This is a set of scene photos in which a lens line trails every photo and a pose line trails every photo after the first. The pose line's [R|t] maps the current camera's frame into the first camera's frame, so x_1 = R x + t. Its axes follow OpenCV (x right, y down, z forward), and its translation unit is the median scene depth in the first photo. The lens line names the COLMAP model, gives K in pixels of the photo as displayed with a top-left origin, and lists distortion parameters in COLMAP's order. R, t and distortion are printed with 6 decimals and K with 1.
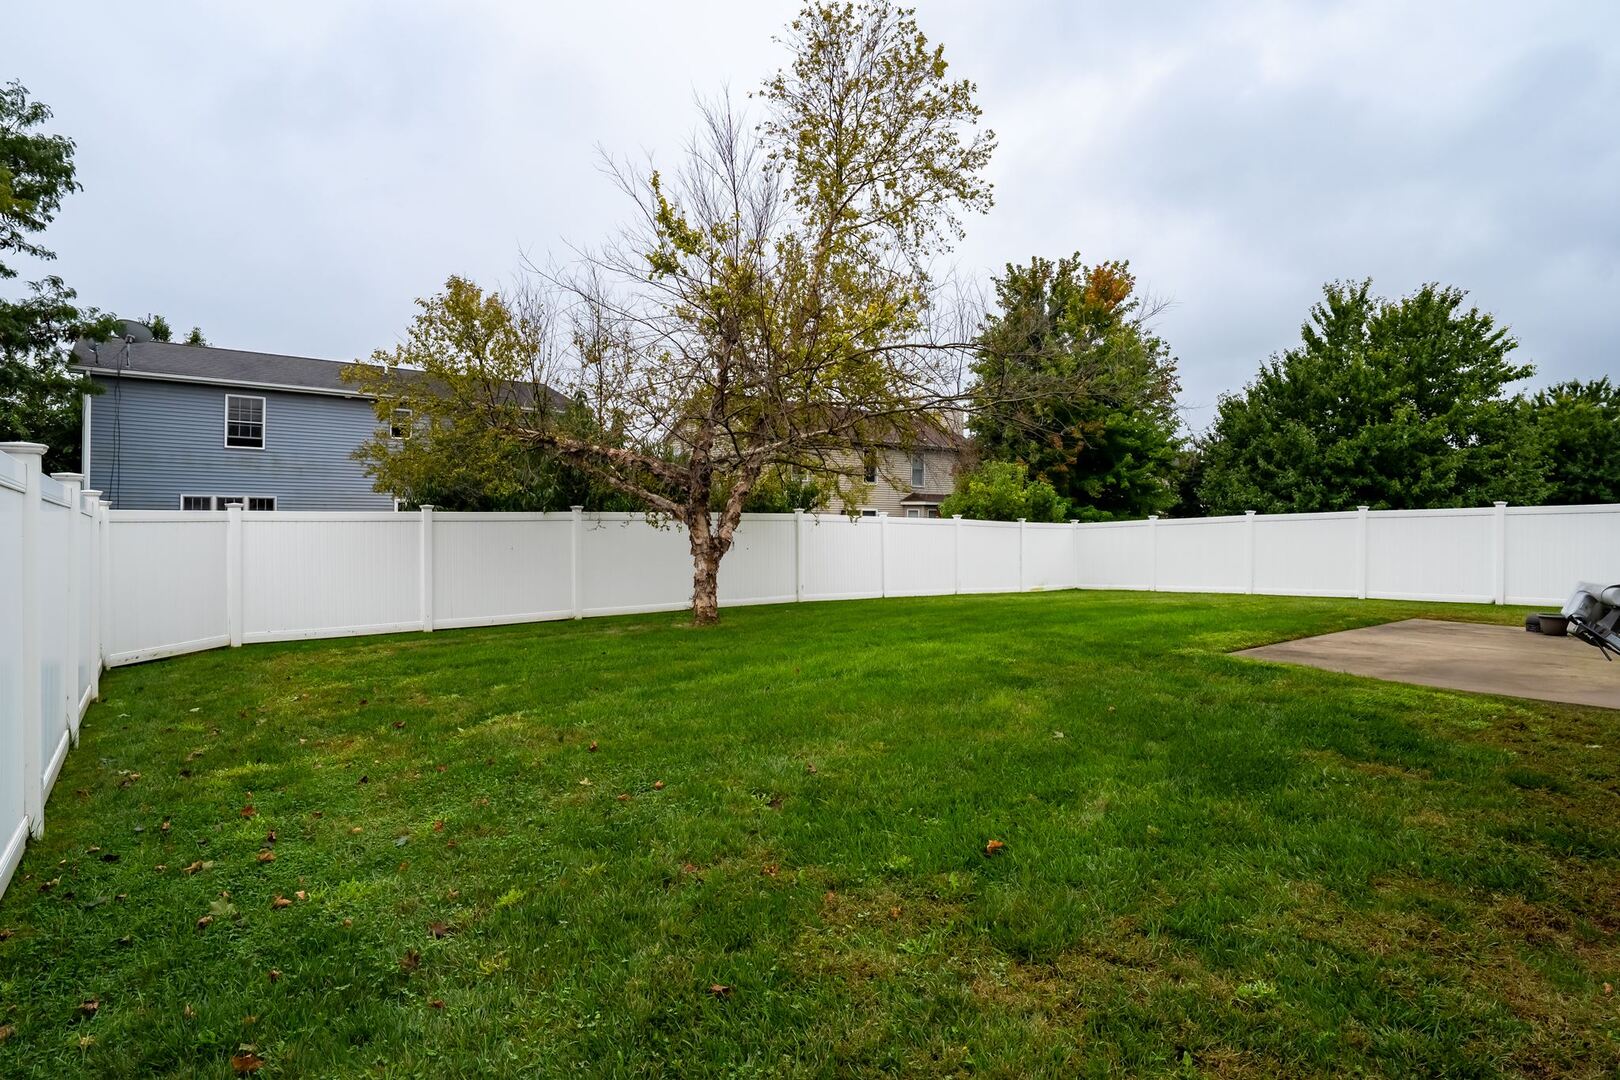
lens RADIAL K [[850.7, 0, 808.7], [0, 850.7, 535.7], [0, 0, 1]] dist [0.007257, 0.002030]
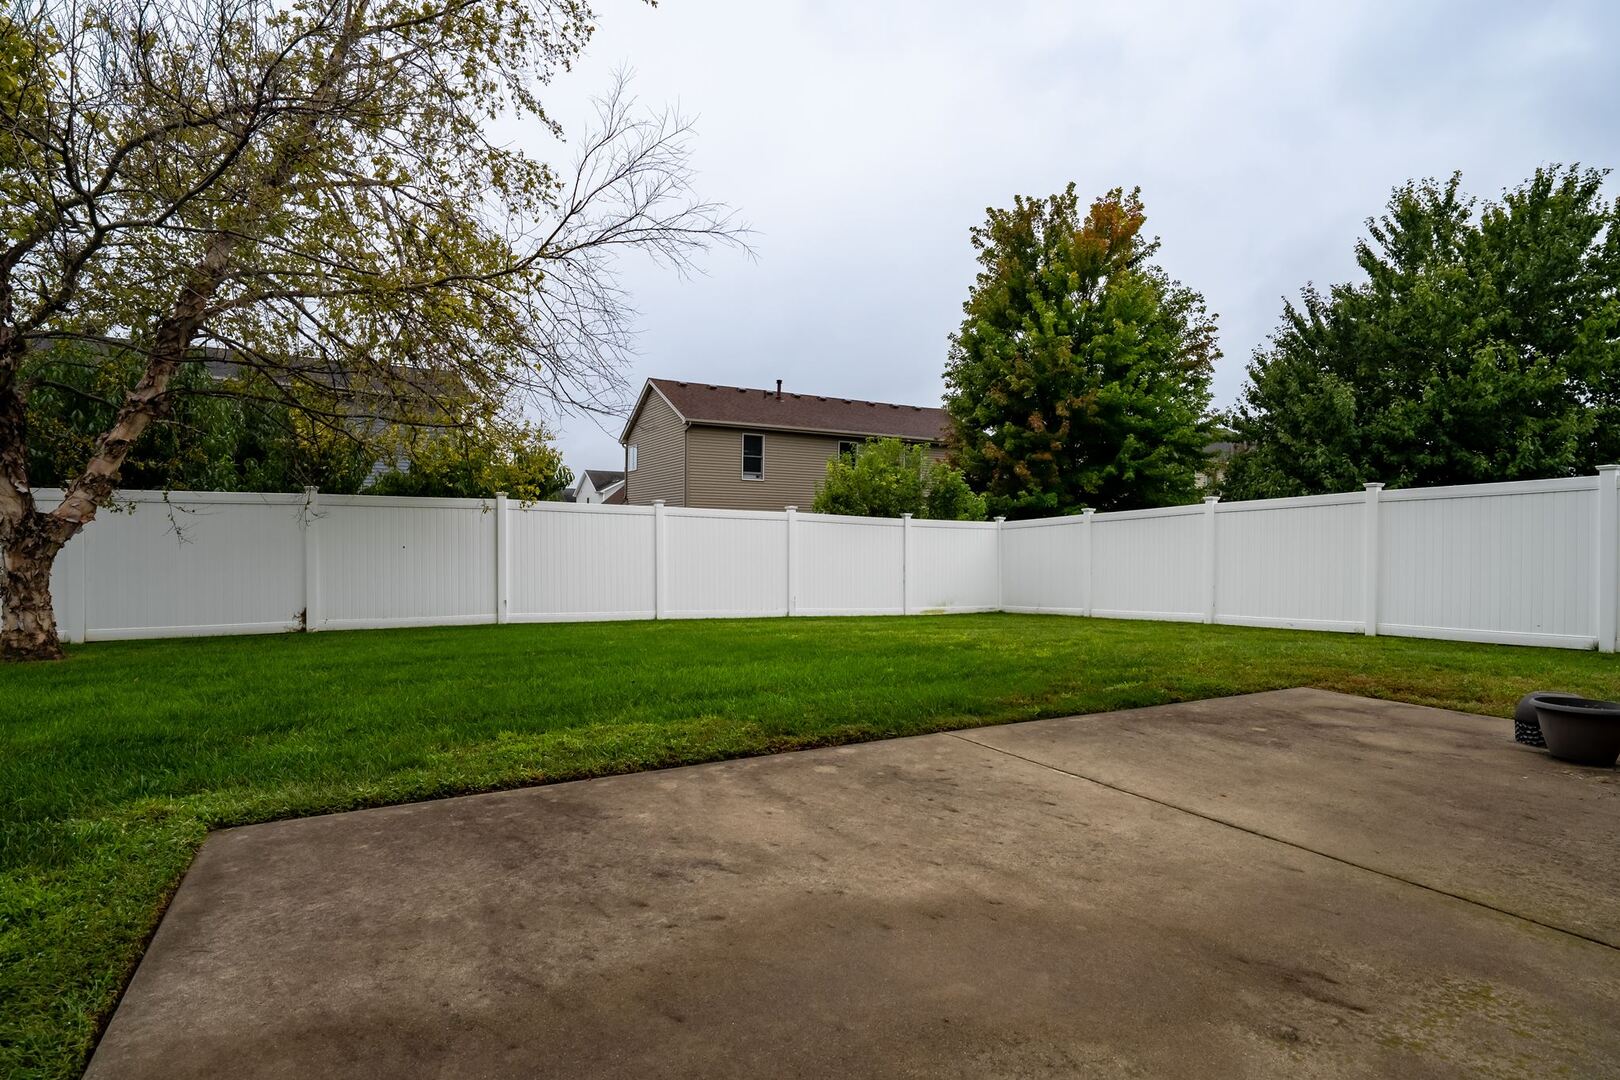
lens RADIAL K [[850.7, 0, 806.8], [0, 850.7, 533.4], [0, 0, 1]] dist [0.007257, 0.002030]
pose [[0.985516, 0.000757, -0.169578, 0.240971], [-0.004572, 0.999745, -0.022107, 0.010764], [0.169518, 0.022562, 0.985269, 0.218632]]
